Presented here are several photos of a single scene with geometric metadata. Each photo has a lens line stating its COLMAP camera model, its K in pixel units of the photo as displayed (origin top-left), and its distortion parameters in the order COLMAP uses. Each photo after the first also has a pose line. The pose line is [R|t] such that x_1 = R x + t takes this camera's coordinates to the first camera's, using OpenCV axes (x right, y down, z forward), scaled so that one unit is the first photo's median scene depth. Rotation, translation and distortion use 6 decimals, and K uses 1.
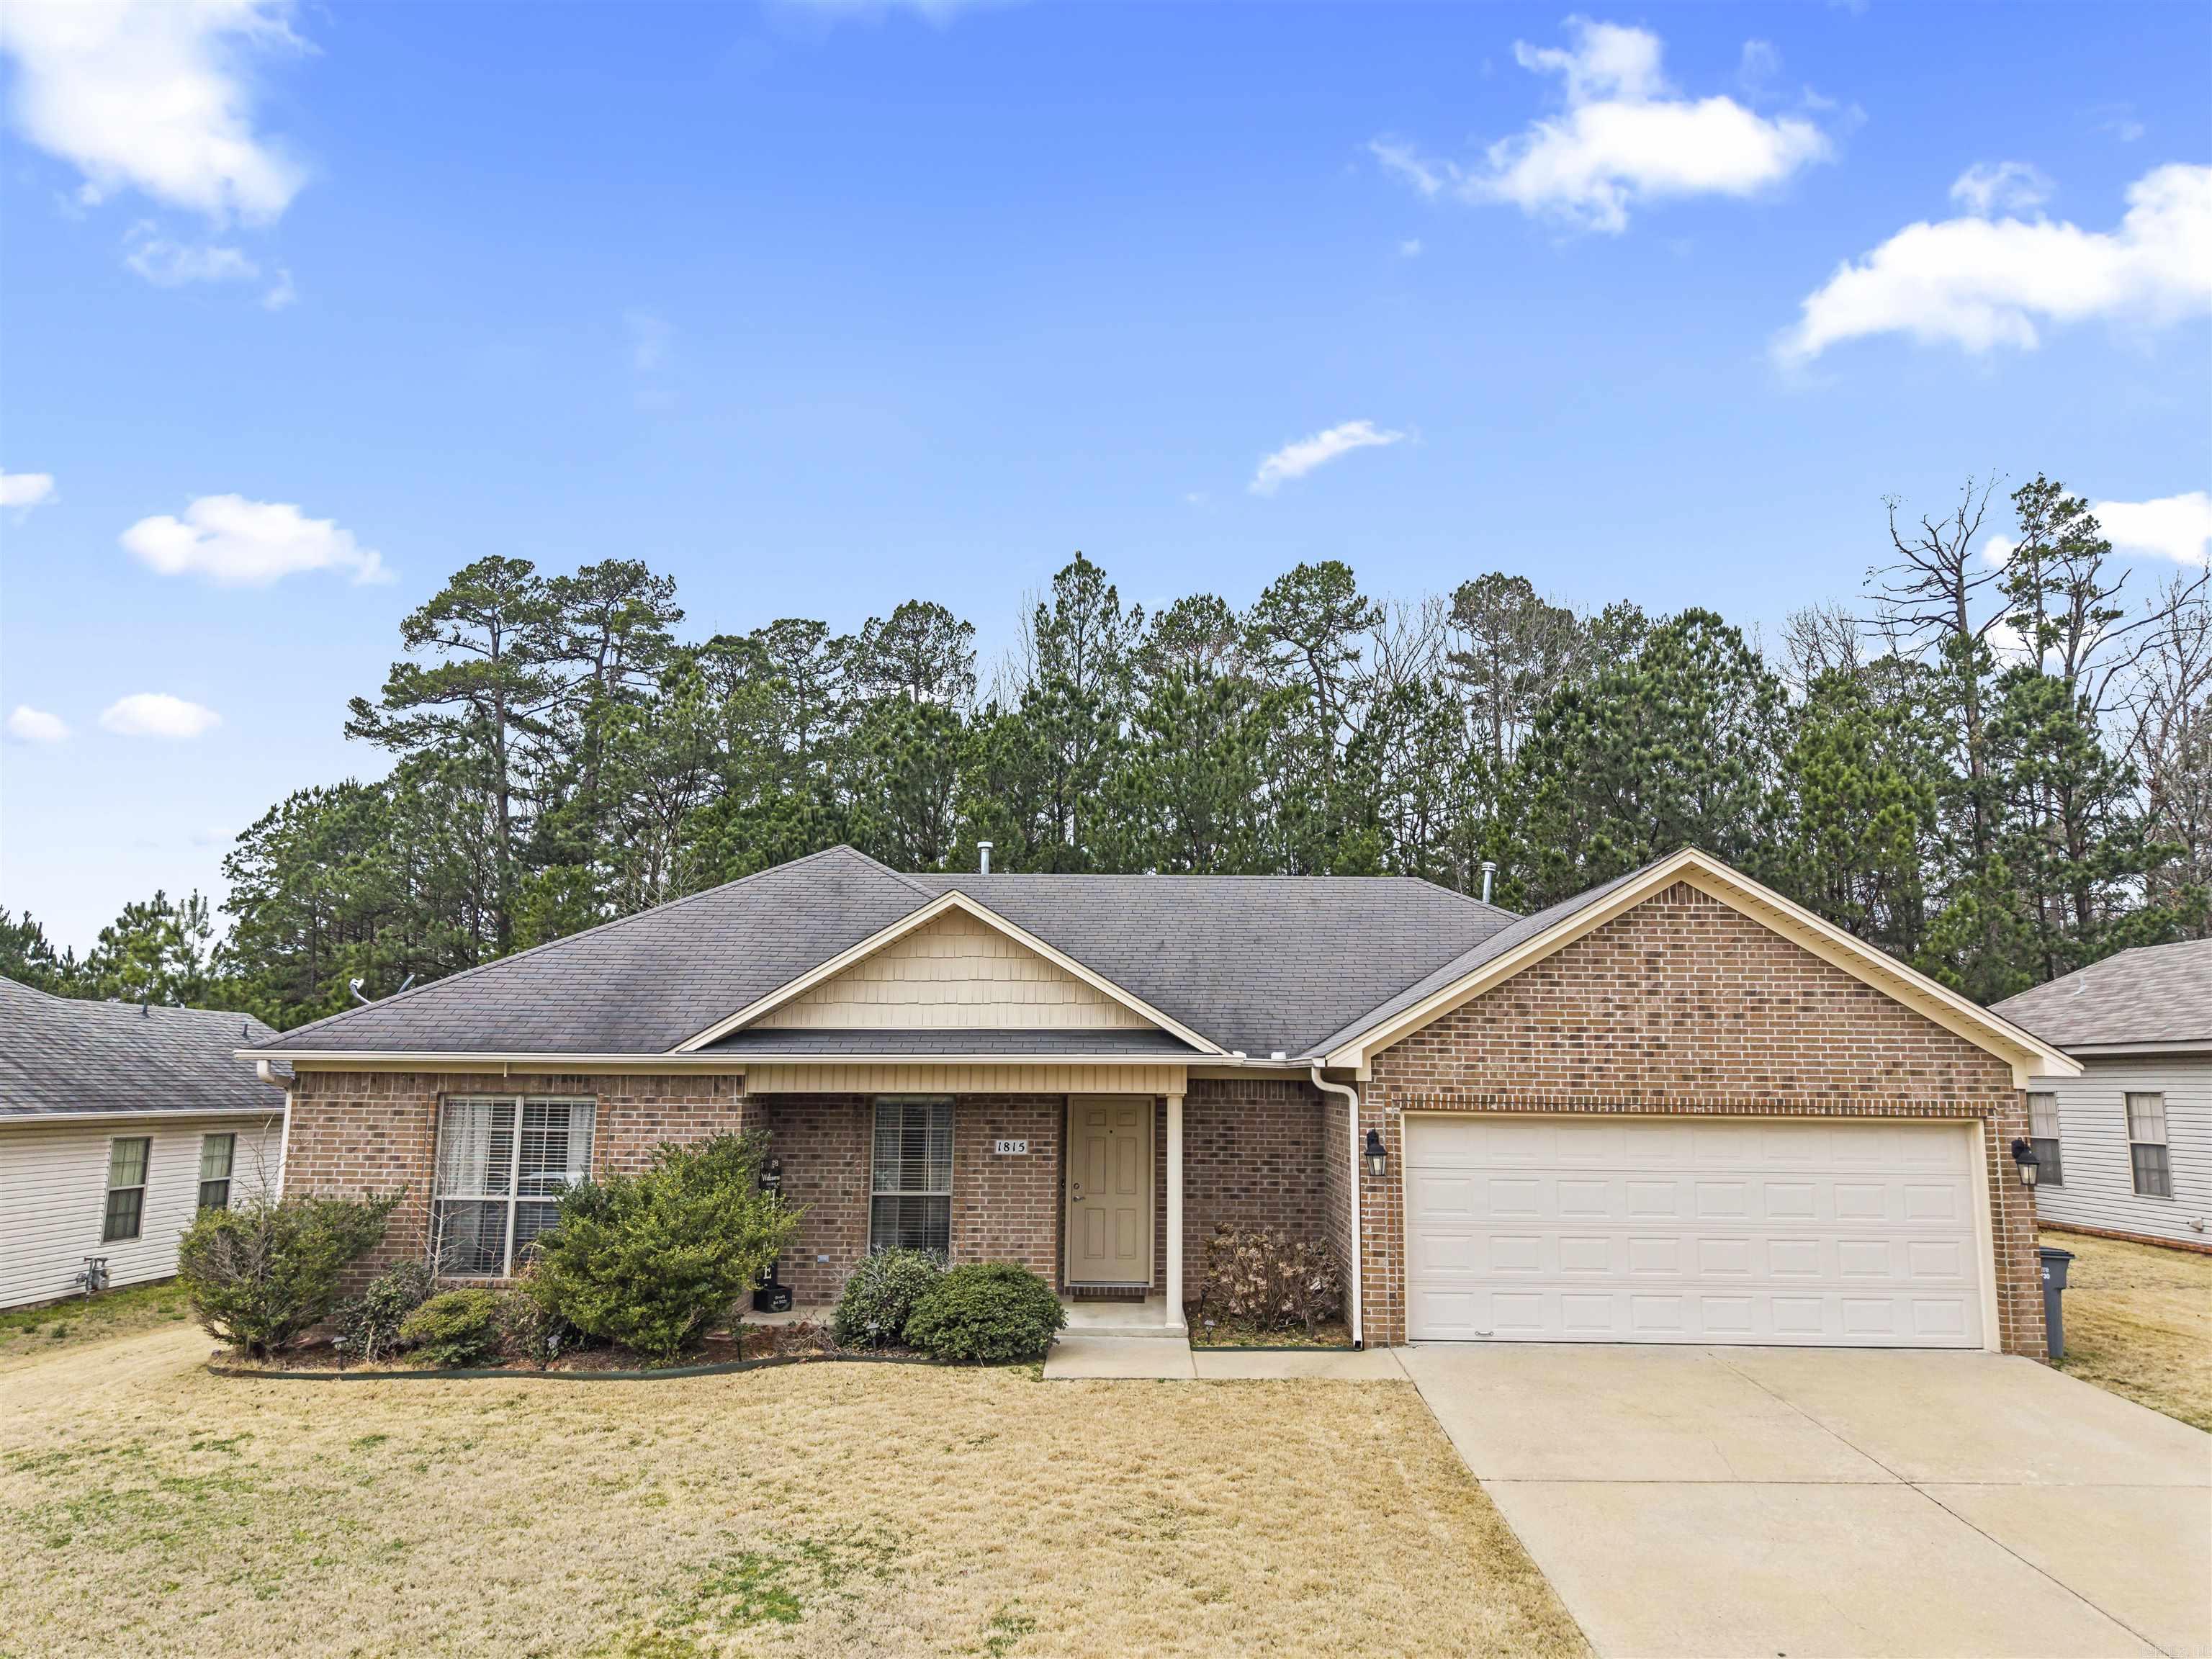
lens RADIAL K [[1529.2, 0, 1106.0], [0, 1529.2, 829.5], [0, 0, 1]] dist [-0.006439, -0.000183]
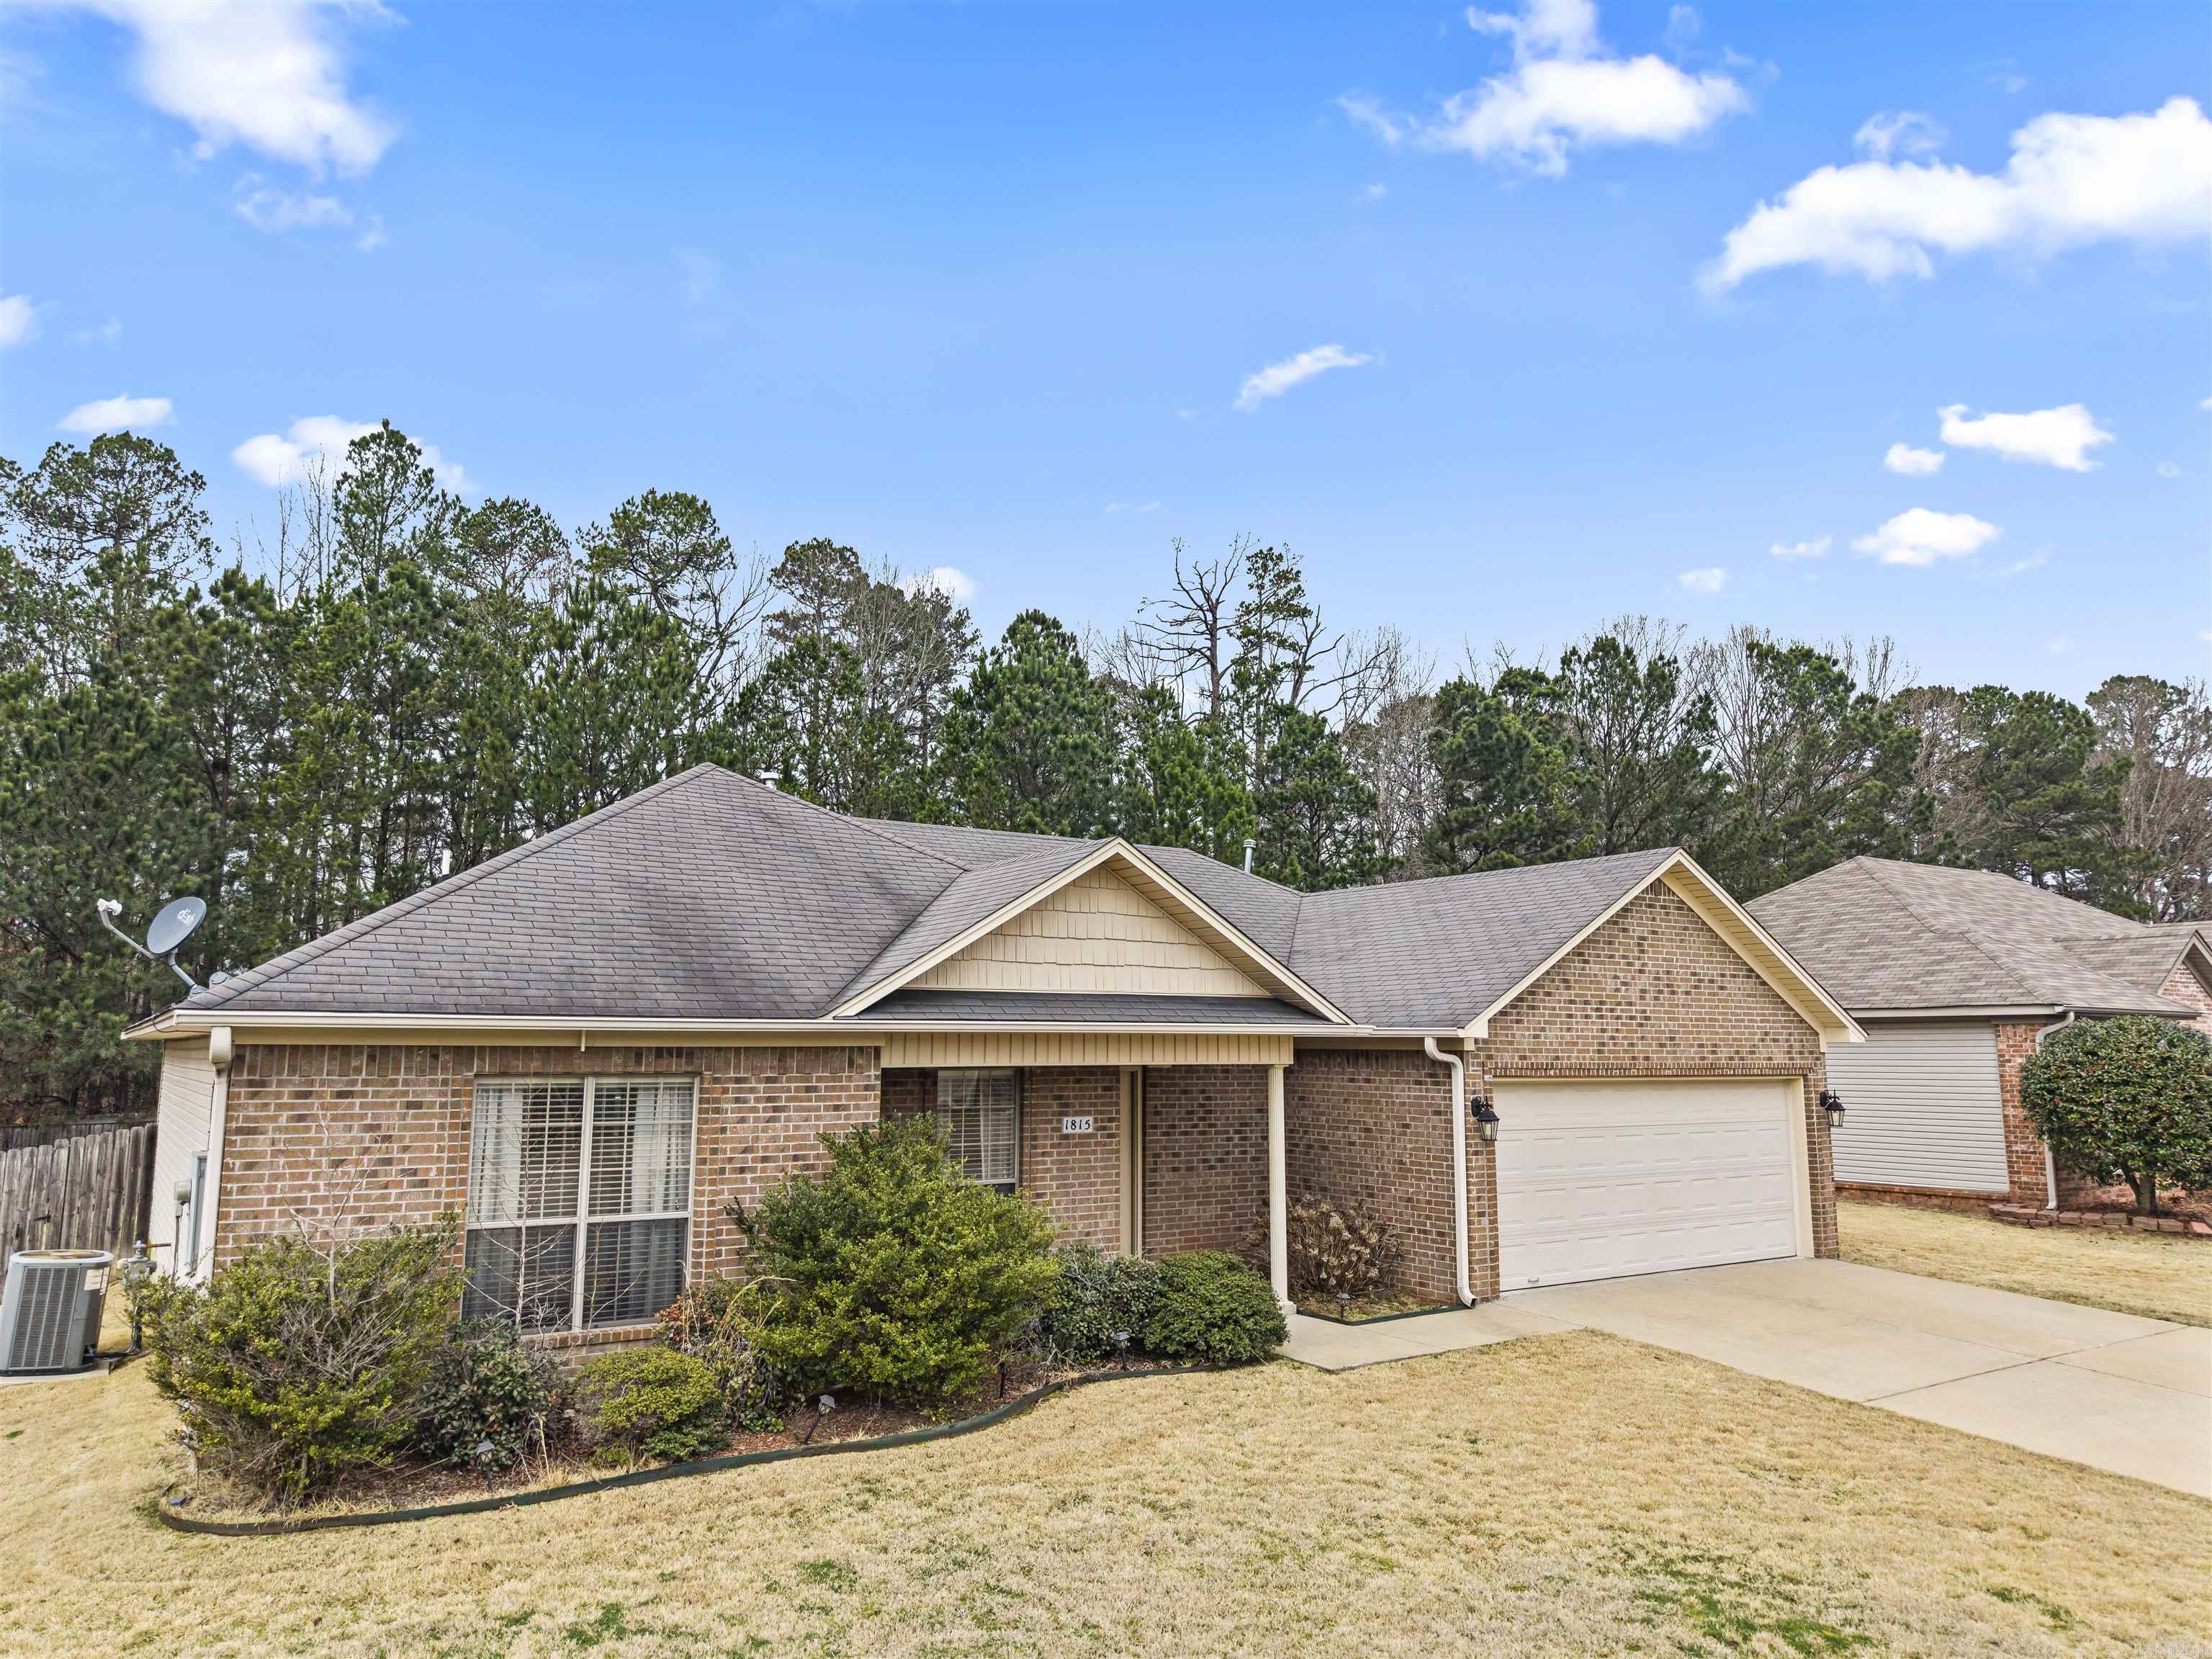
lens RADIAL K [[1516.4, 0, 1098.0], [0, 1516.4, 830.1], [0, 0, 1]] dist [0.002028, -0.002033]
pose [[0.822796, 0.075835, 0.563255, -0.626744], [-0.088274, 0.996083, -0.005159, 0.042817], [-0.561440, -0.045476, 0.826267, 0.292419]]
